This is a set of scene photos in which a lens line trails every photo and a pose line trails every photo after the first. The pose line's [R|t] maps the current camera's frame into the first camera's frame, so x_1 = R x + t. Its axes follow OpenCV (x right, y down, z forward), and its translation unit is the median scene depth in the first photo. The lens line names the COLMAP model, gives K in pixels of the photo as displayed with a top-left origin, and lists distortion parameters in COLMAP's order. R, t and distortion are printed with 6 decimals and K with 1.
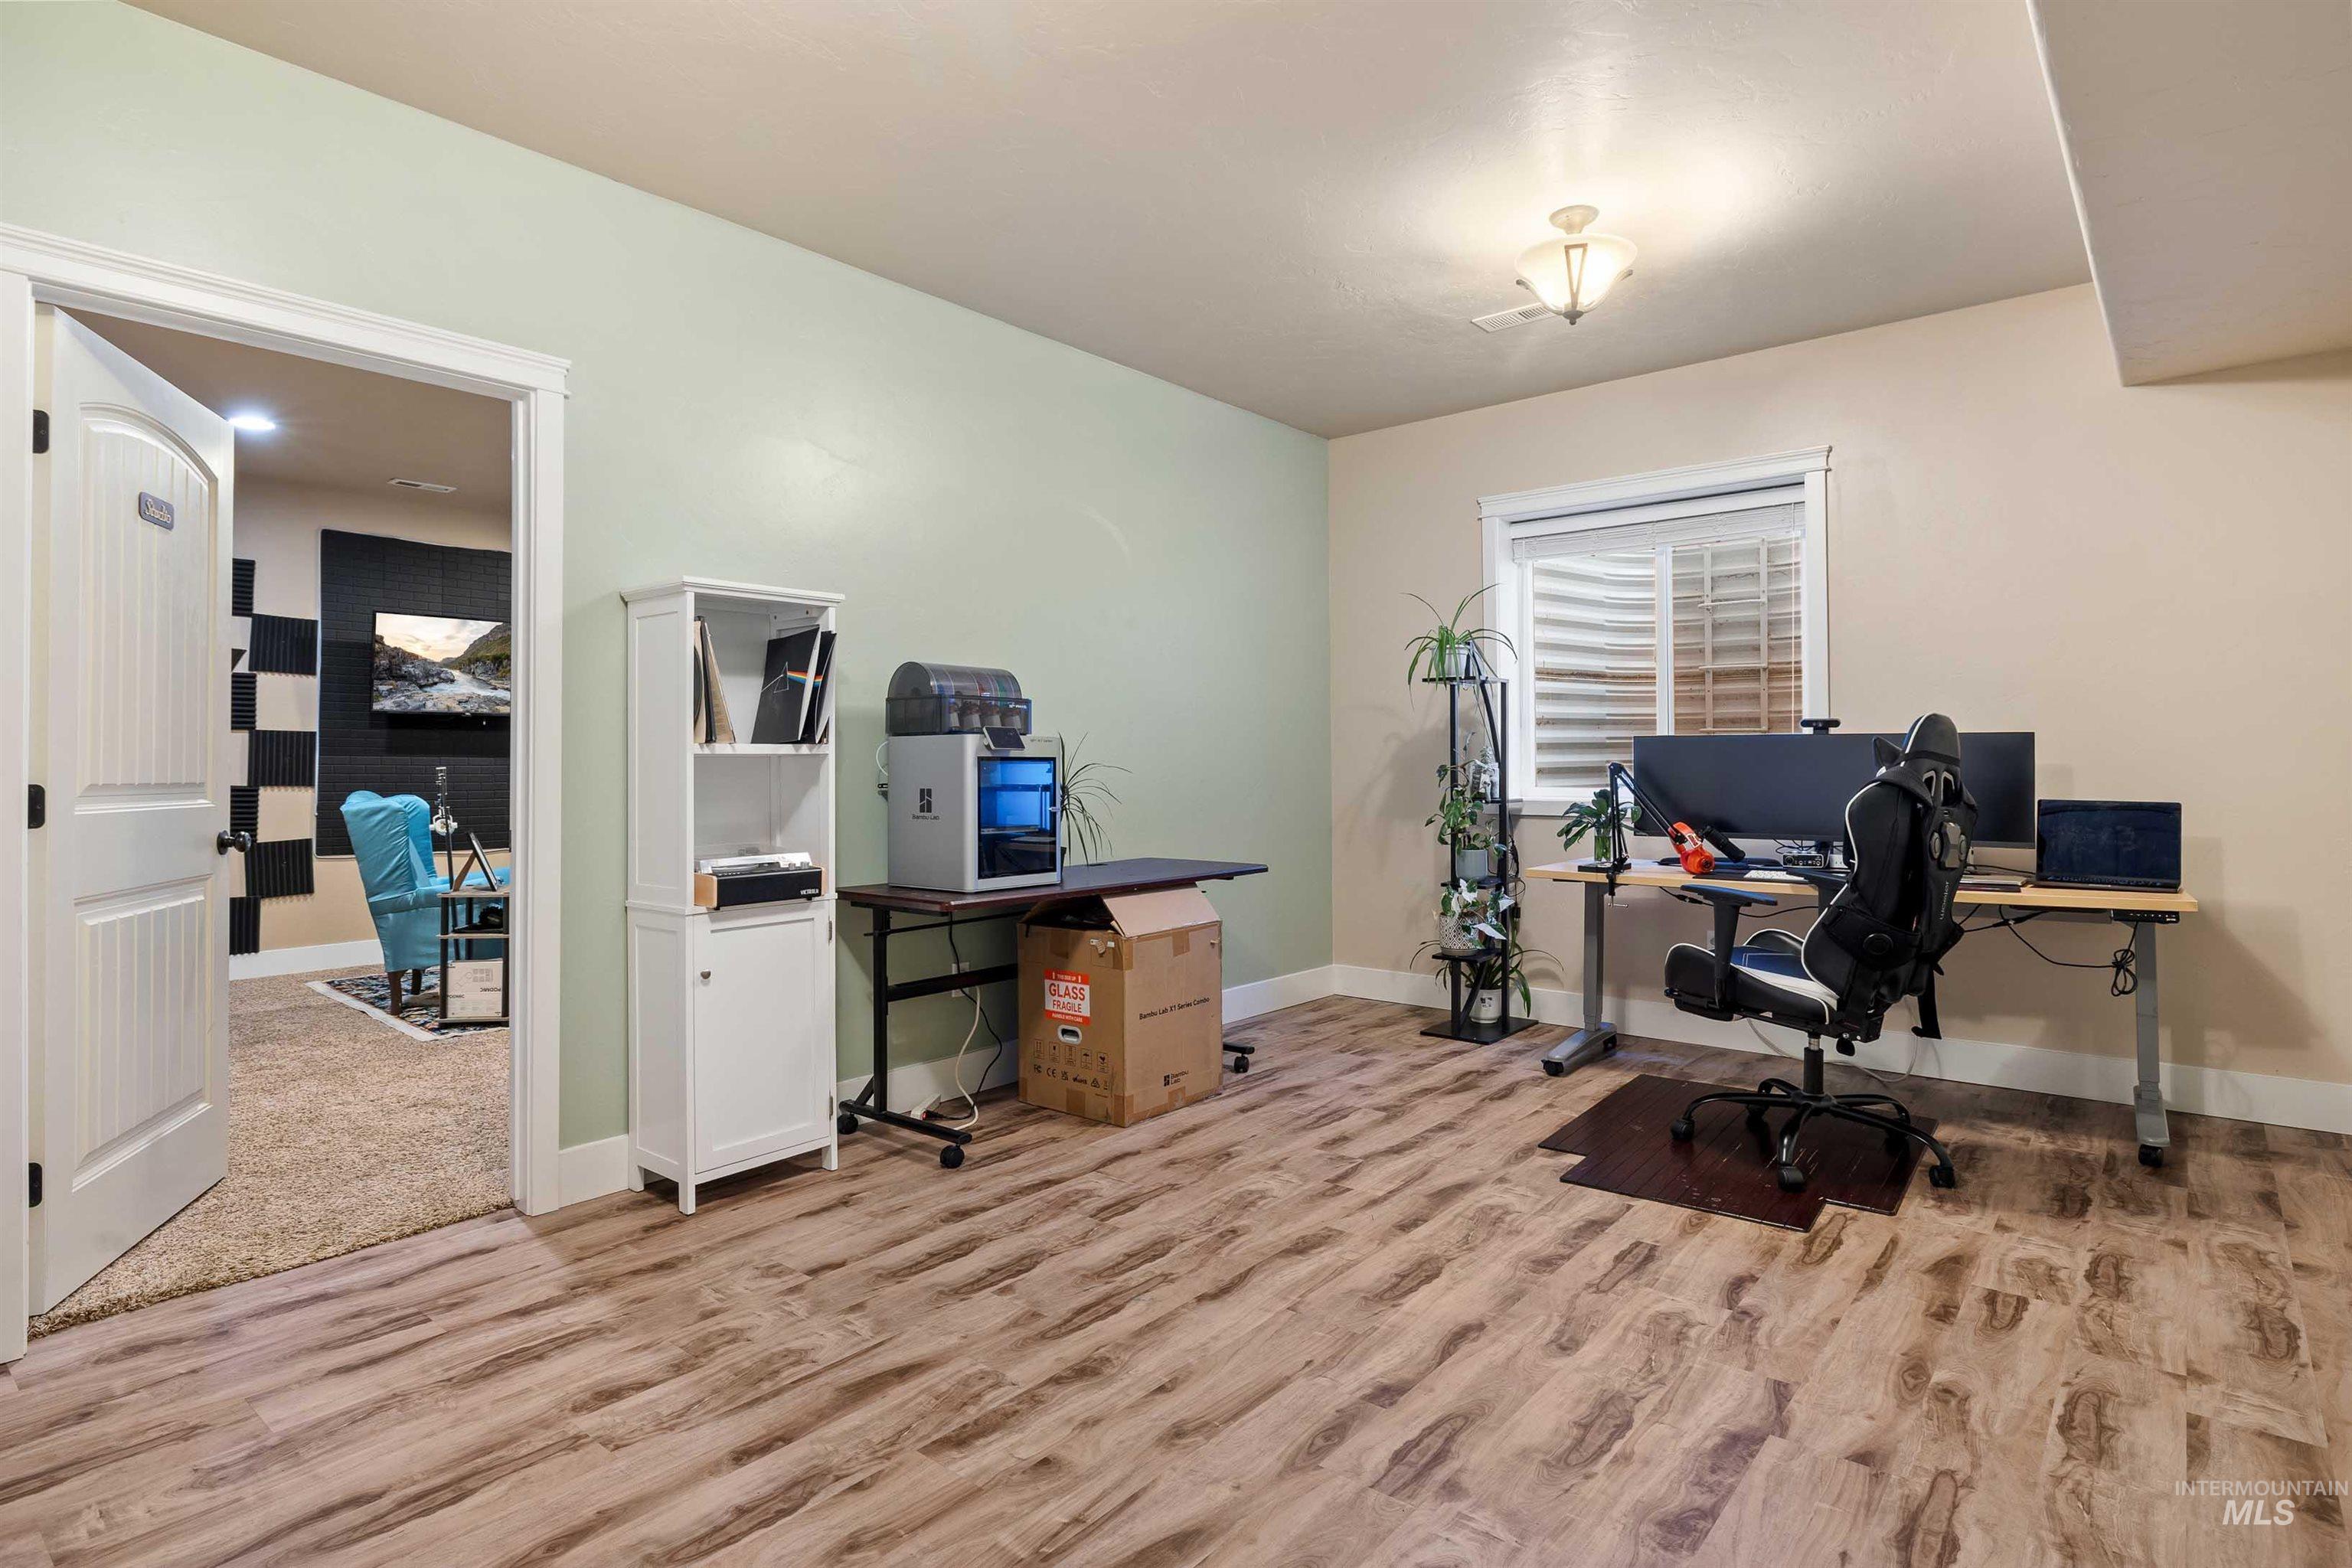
lens RADIAL K [[1197.5, 0, 1192.7], [0, 1197.5, 765.7], [0, 0, 1]] dist [-0.003221, 0.000607]
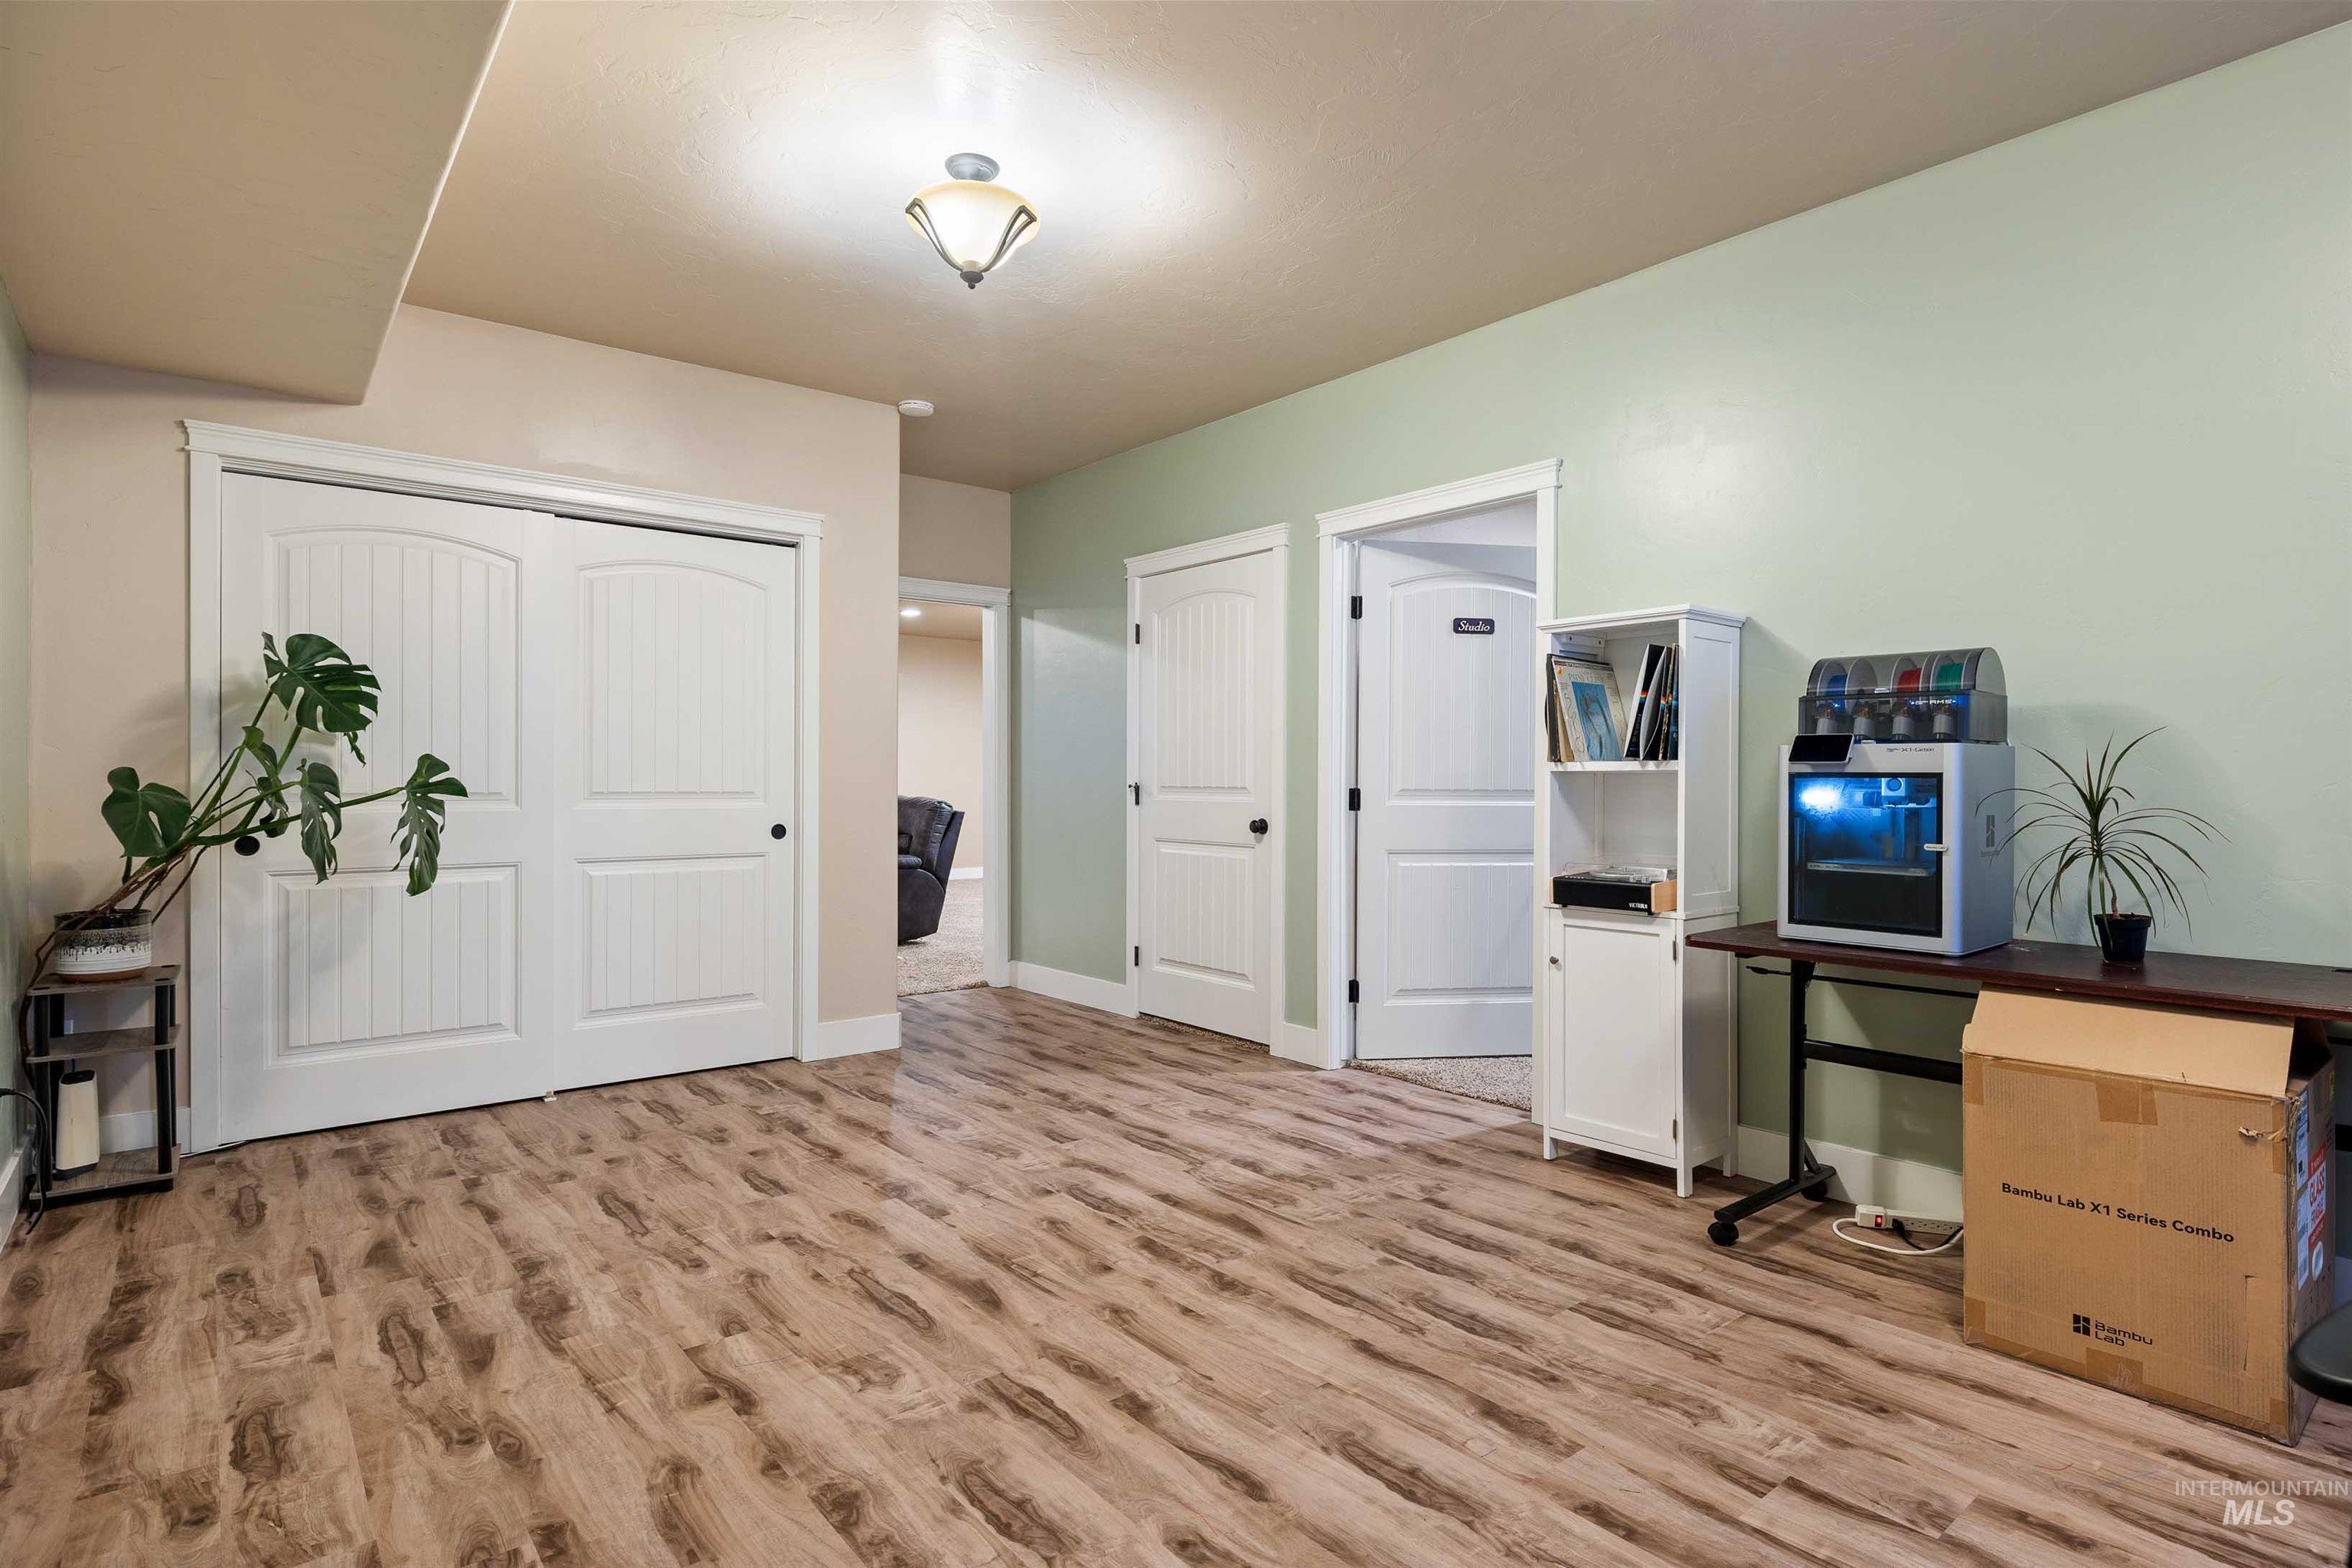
lens RADIAL K [[1197.5, 0, 1191.6], [0, 1197.5, 775.2], [0, 0, 1]] dist [-0.003221, 0.000607]
pose [[-0.182180, 0.002223, -0.983263, 0.954878], [-0.002461, 0.999993, 0.002717, -0.009741], [0.983262, 0.002915, -0.182173, 1.023871]]
